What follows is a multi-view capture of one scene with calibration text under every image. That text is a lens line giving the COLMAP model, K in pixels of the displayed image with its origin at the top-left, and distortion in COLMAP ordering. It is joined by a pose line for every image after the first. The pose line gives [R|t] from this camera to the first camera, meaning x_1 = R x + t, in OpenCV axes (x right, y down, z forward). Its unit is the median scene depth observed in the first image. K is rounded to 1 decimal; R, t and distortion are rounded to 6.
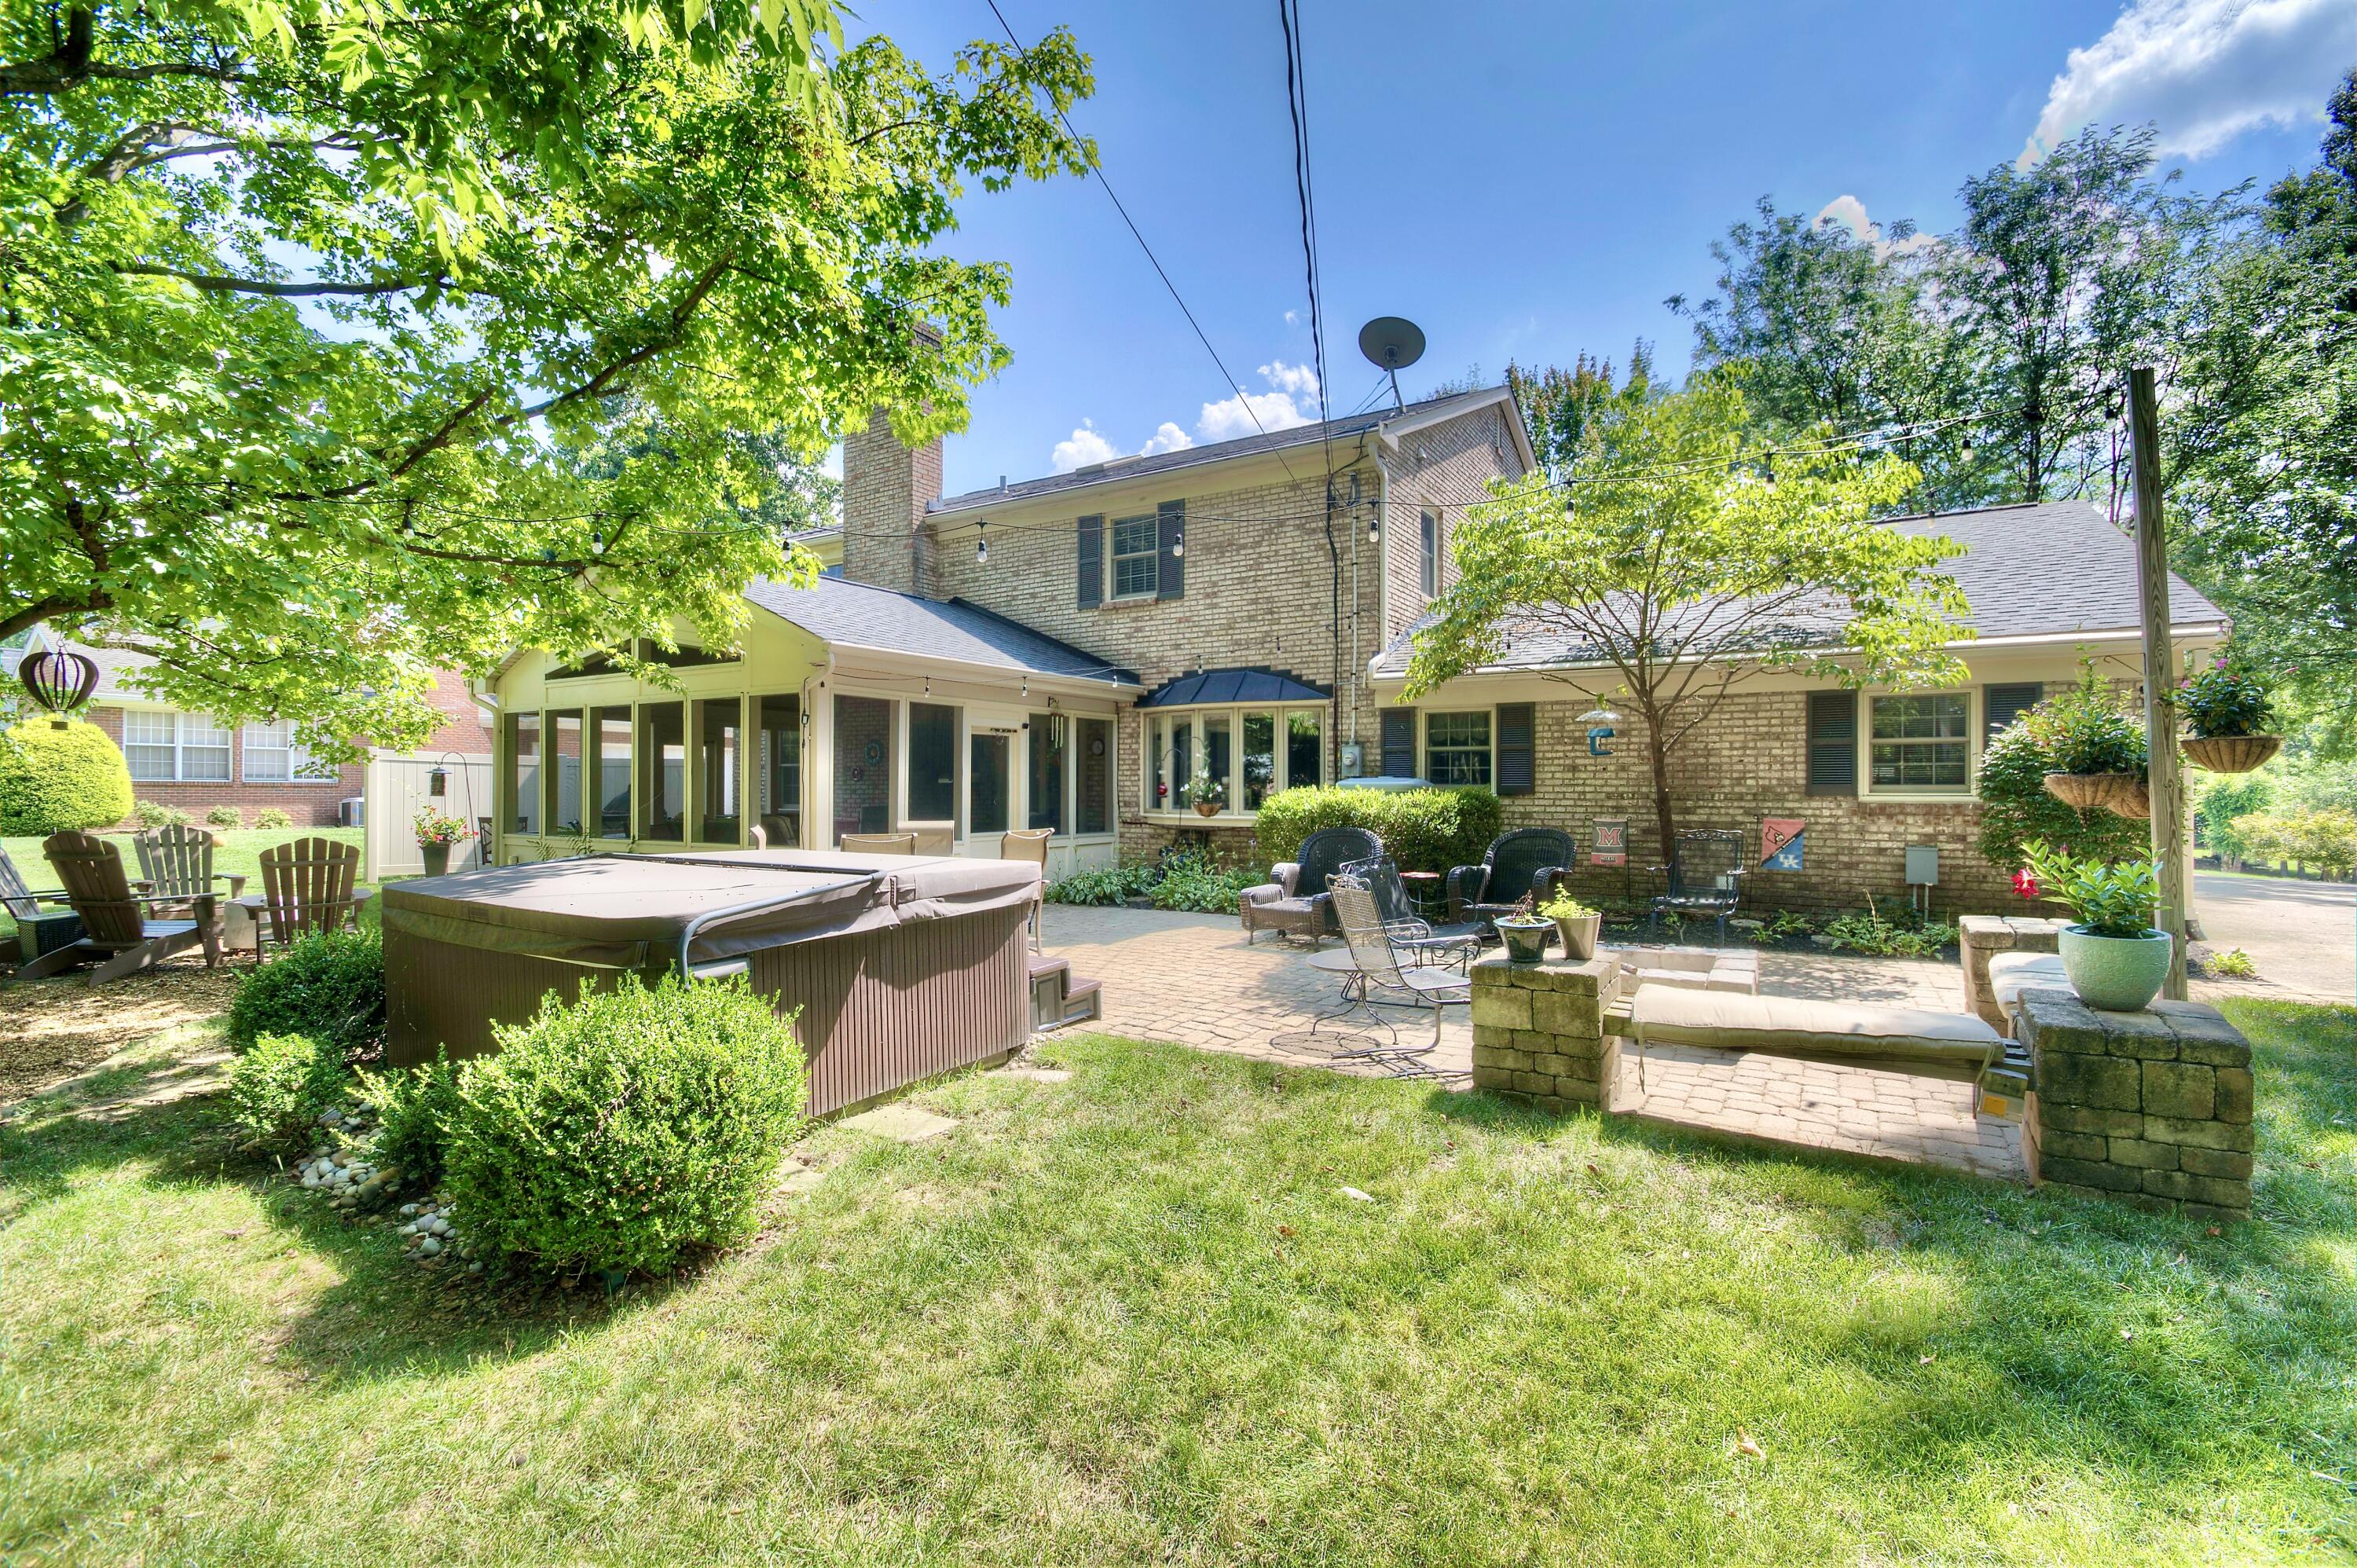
lens RADIAL K [[1028.8, 0, 1180.5], [0, 1028.8, 780.0], [0, 0, 1]] dist [0.005233, -0.010779]
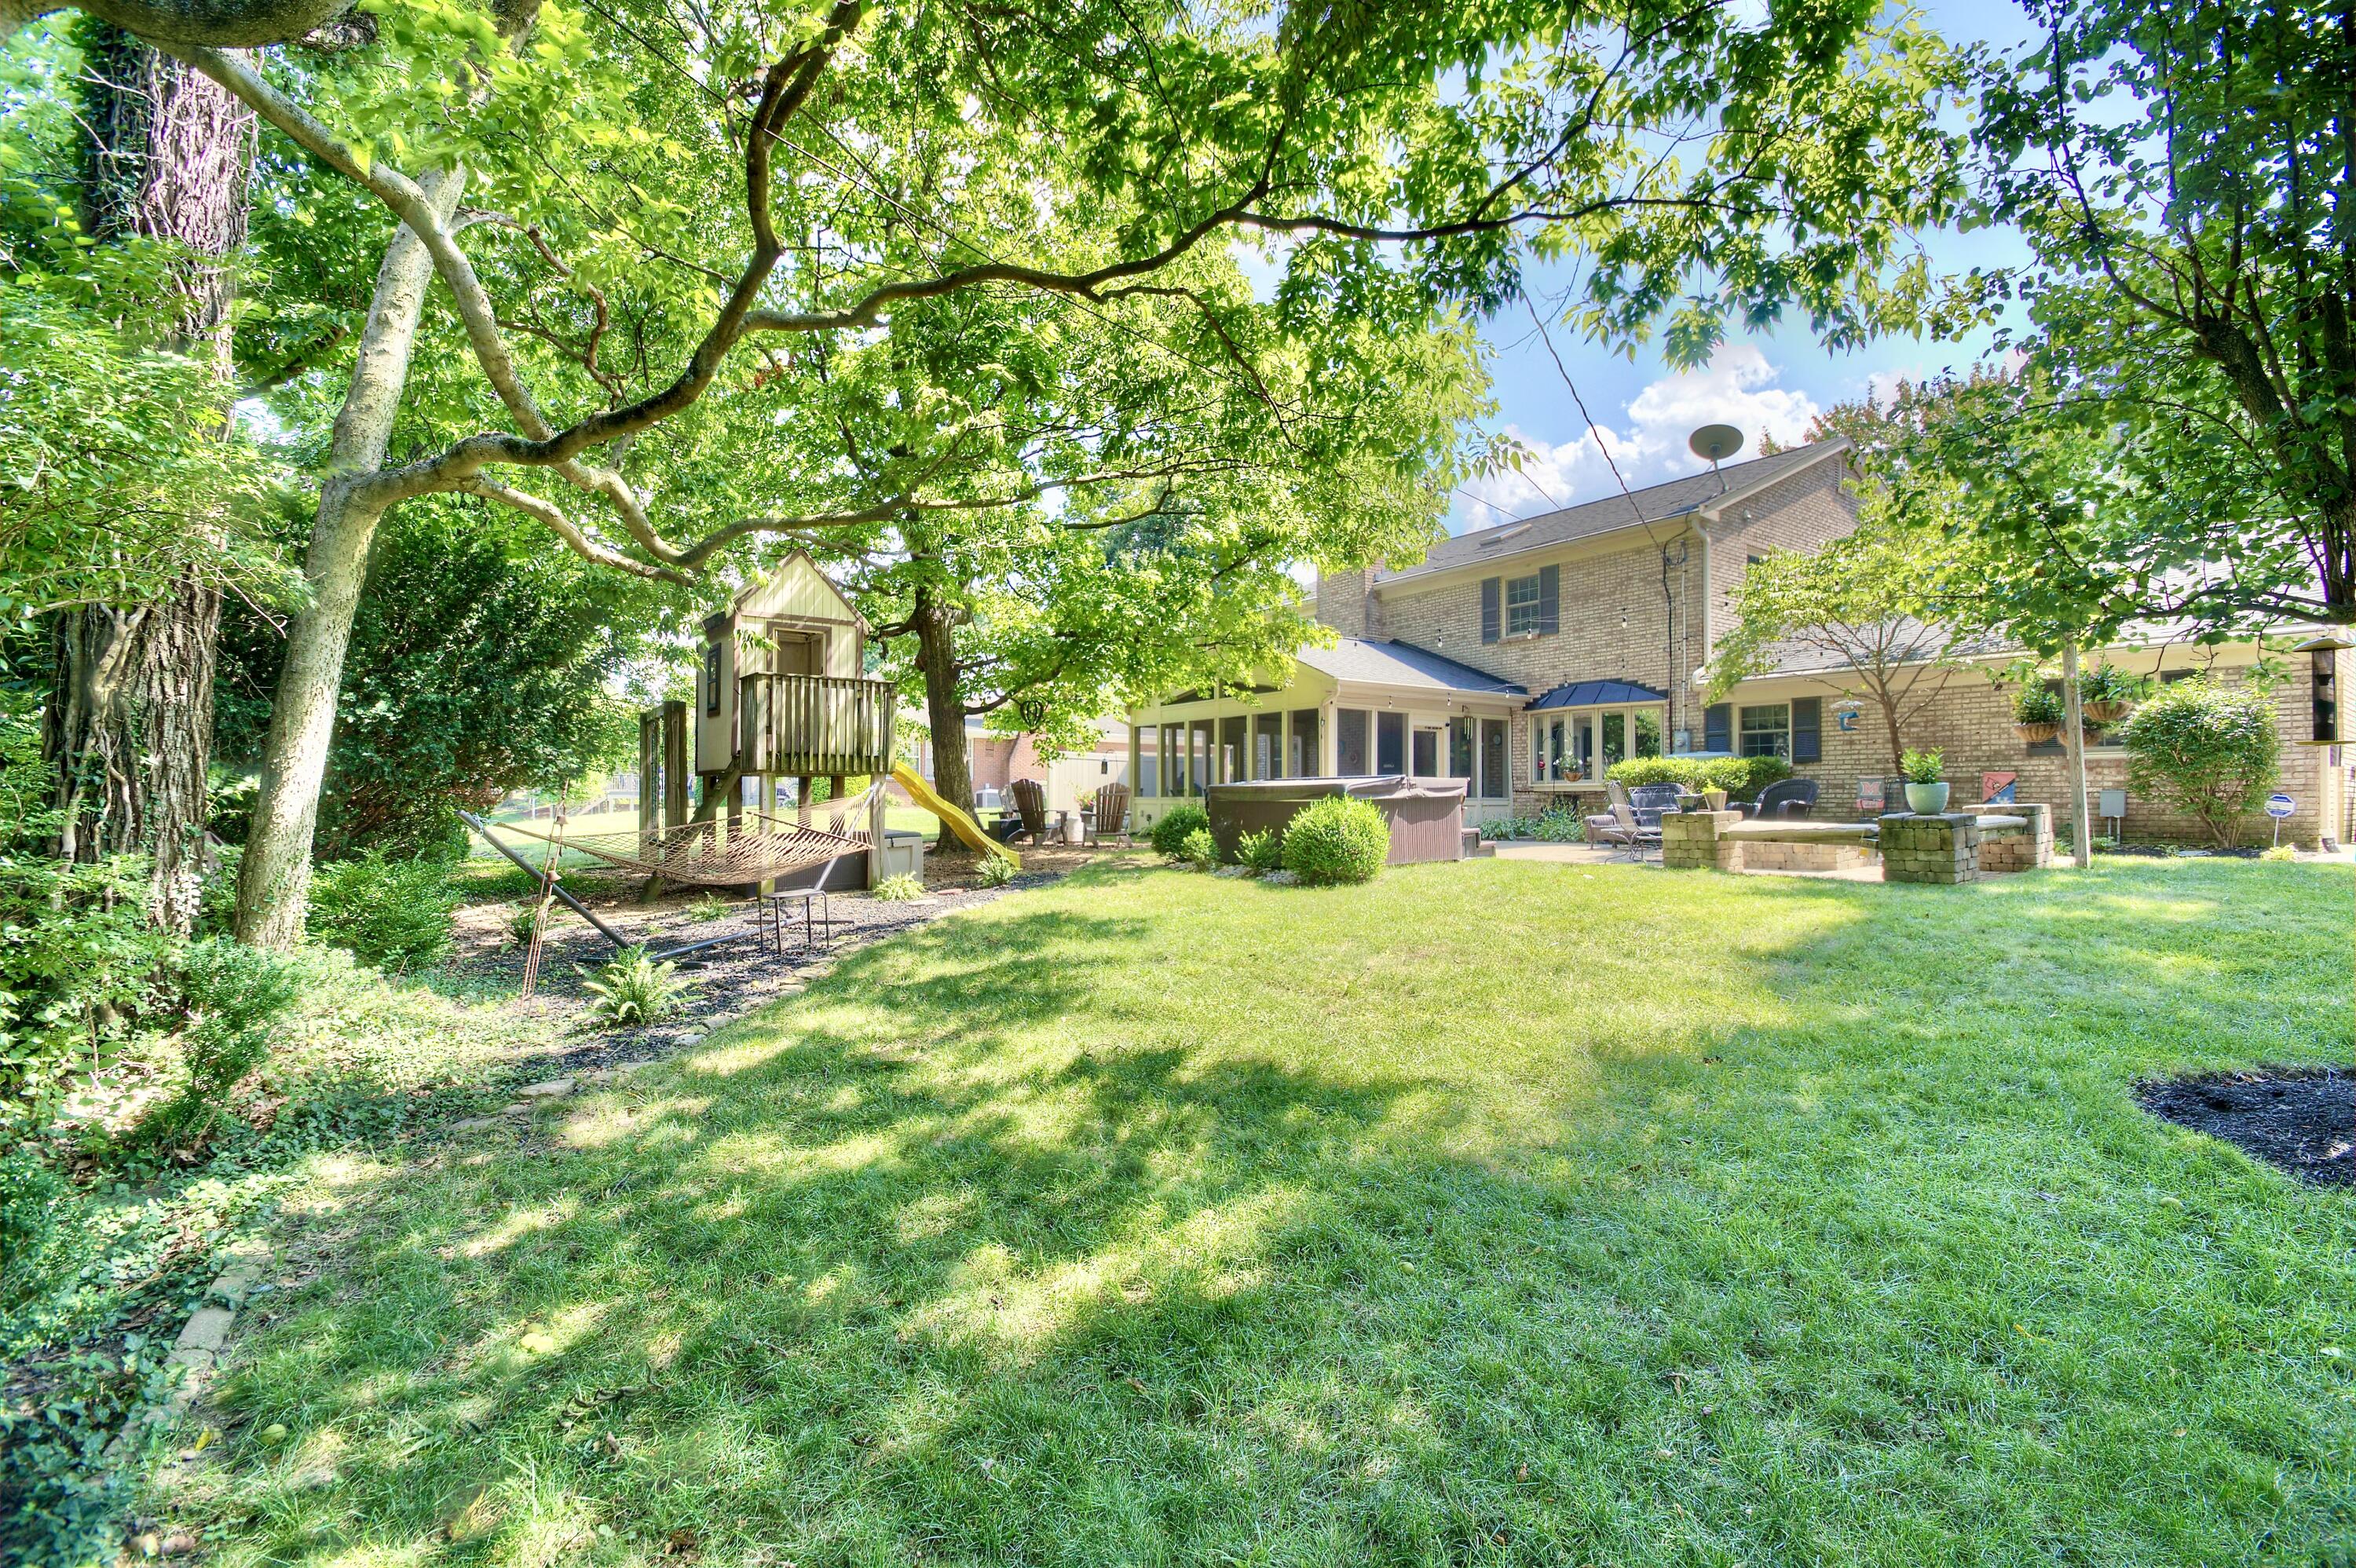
lens RADIAL K [[1028.3, 0, 1184.3], [0, 1028.3, 789.3], [0, 0, 1]] dist [0.005233, -0.010779]
pose [[0.928137, -0.005017, -0.372206, 0.056103], [0.003499, 0.999983, -0.004756, 0.050355], [0.372223, 0.003112, 0.928138, -0.578114]]
